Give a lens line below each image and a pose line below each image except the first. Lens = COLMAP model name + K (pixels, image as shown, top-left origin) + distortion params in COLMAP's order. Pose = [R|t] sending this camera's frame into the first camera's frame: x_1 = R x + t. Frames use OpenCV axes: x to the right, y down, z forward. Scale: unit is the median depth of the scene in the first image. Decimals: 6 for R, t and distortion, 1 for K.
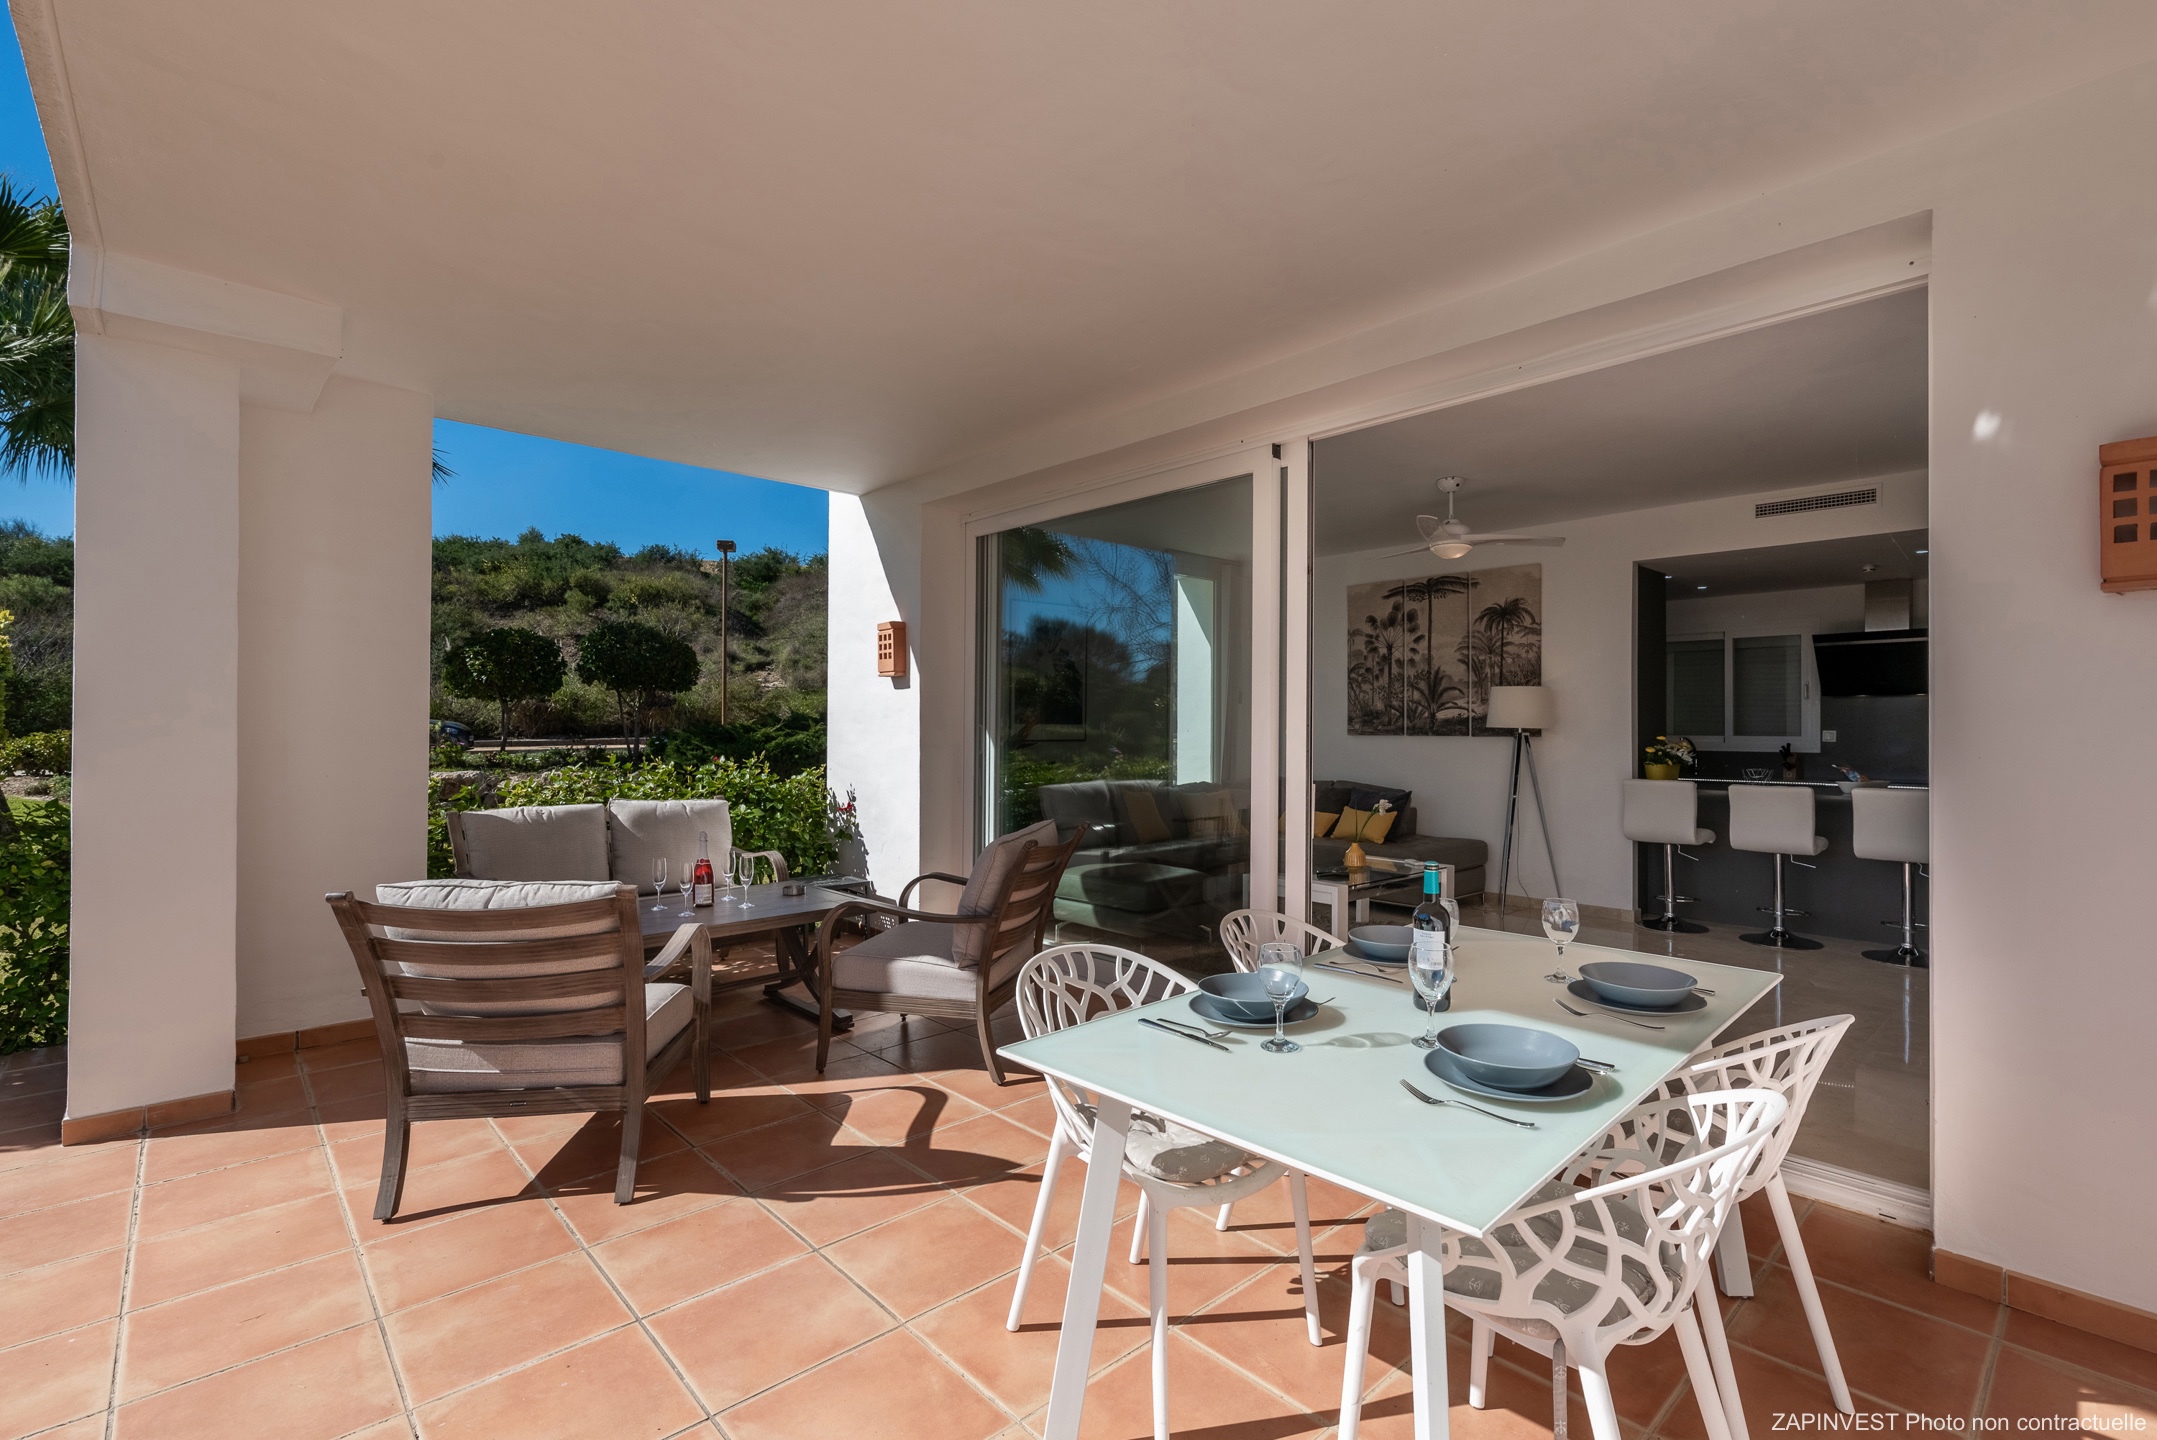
lens RADIAL K [[959.9, 0, 1078.5], [0, 959.9, 720.0], [0, 0, 1]] dist [0.000585, 0.000148]
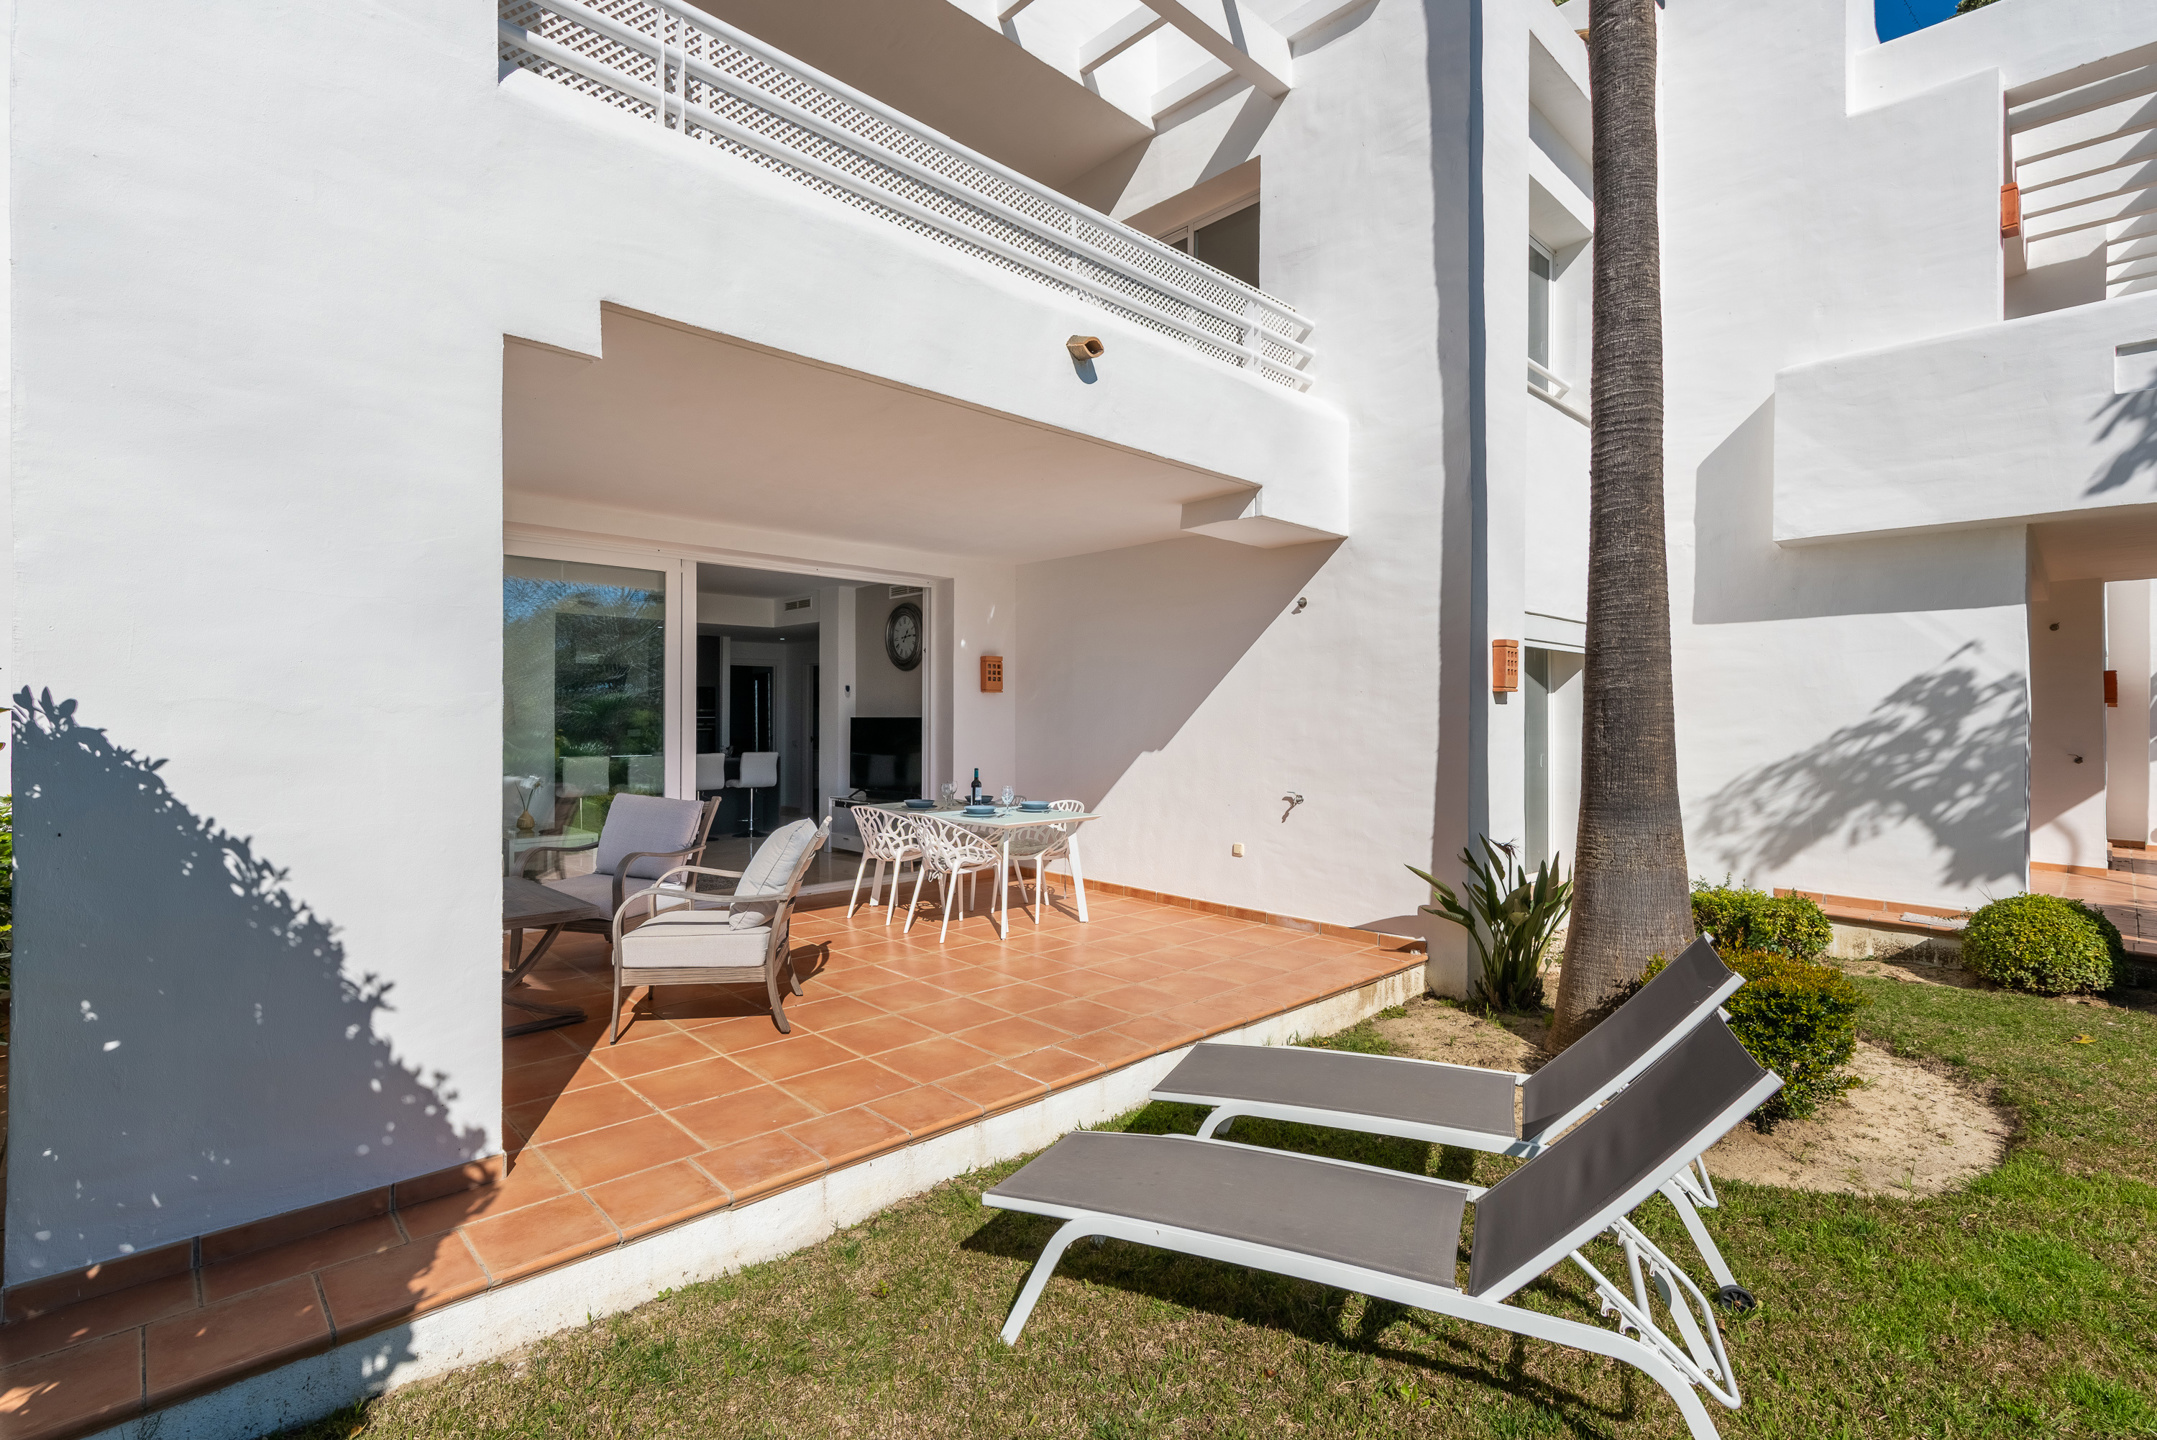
lens RADIAL K [[959.9, 0, 1078.5], [0, 959.9, 720.0], [0, 0, 1]] dist [0.000585, 0.000148]
pose [[-0.007392, 0.004234, 0.999964, -1.942351], [-0.005890, 0.999974, -0.004278, -0.002924], [-0.999955, -0.005922, -0.007367, 0.430916]]
